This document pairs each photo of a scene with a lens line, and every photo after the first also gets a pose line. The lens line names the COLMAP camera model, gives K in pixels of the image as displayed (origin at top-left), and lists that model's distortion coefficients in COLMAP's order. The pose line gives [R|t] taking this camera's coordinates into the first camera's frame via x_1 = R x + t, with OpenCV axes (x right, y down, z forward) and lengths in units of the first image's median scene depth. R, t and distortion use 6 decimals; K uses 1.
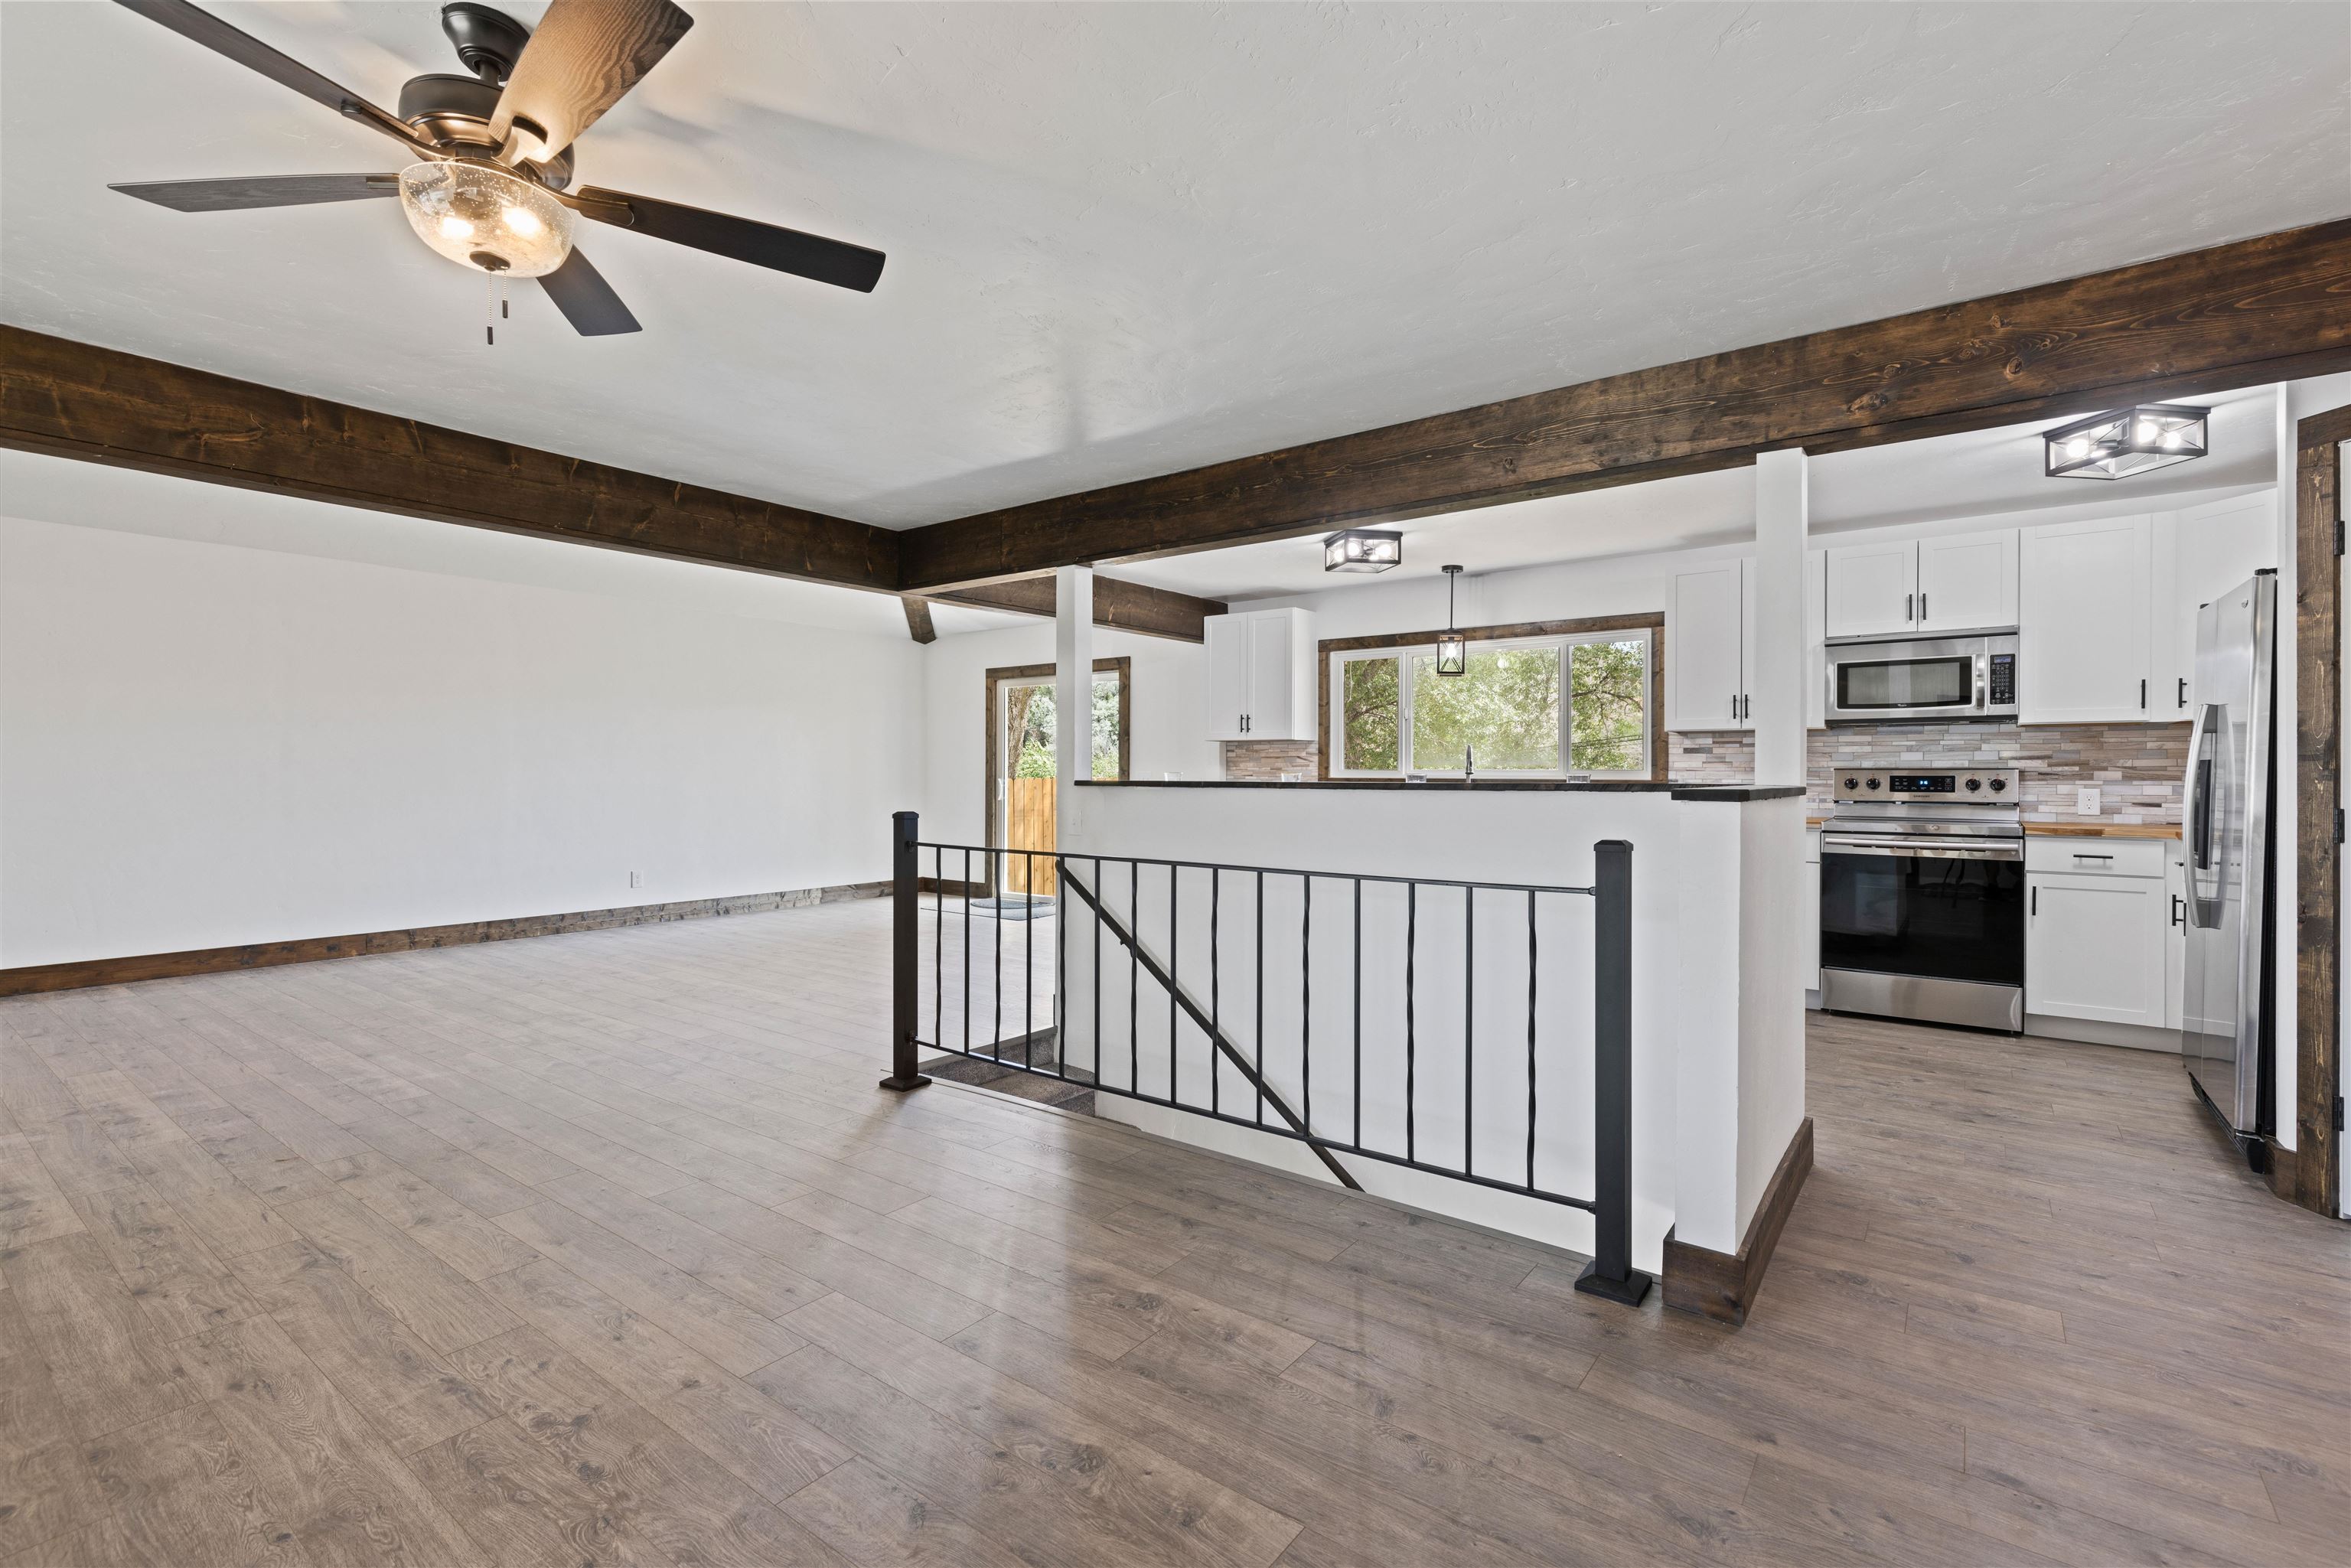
lens RADIAL K [[1057.2, 0, 1183.4], [0, 1057.2, 776.6], [0, 0, 1]] dist [0.002164, 0.000666]
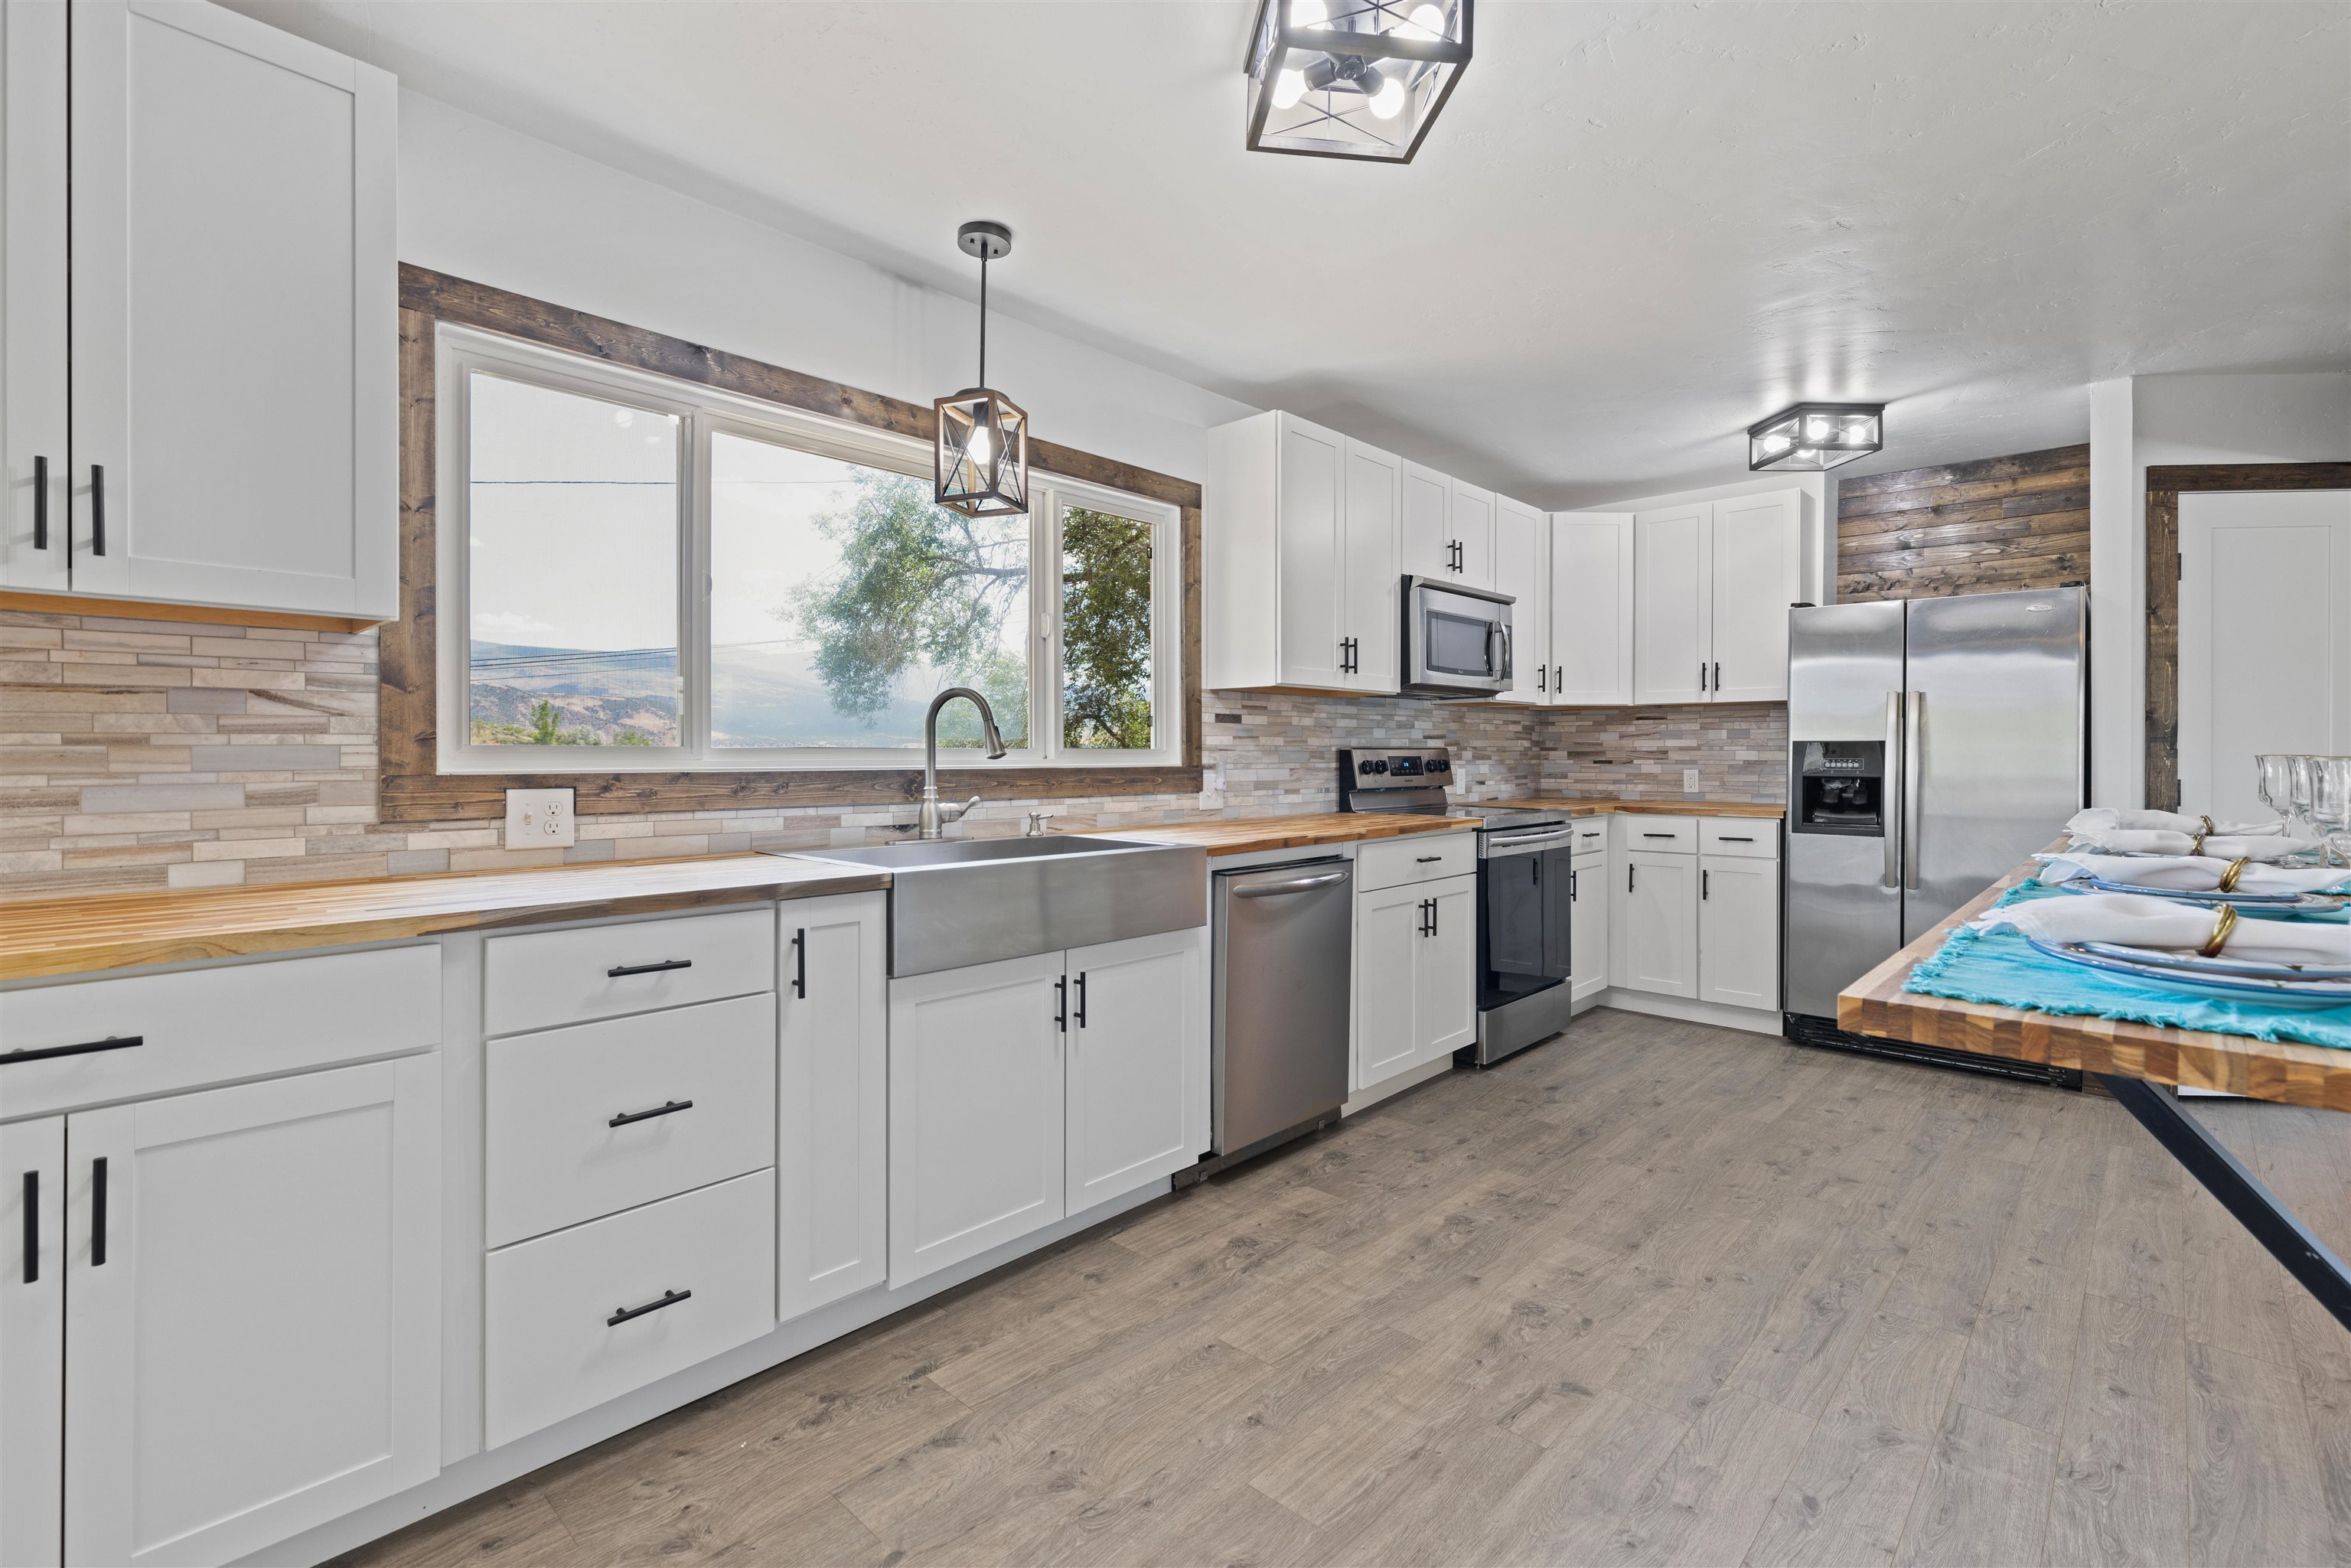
lens RADIAL K [[1057.2, 0, 1194.9], [0, 1057.2, 752.8], [0, 0, 1]] dist [0.002164, 0.000666]
pose [[0.097790, -0.000617, 0.995207, -0.194552], [0.006586, 0.999978, -0.000027, -0.005633], [-0.995185, 0.006557, 0.097792, 1.273855]]
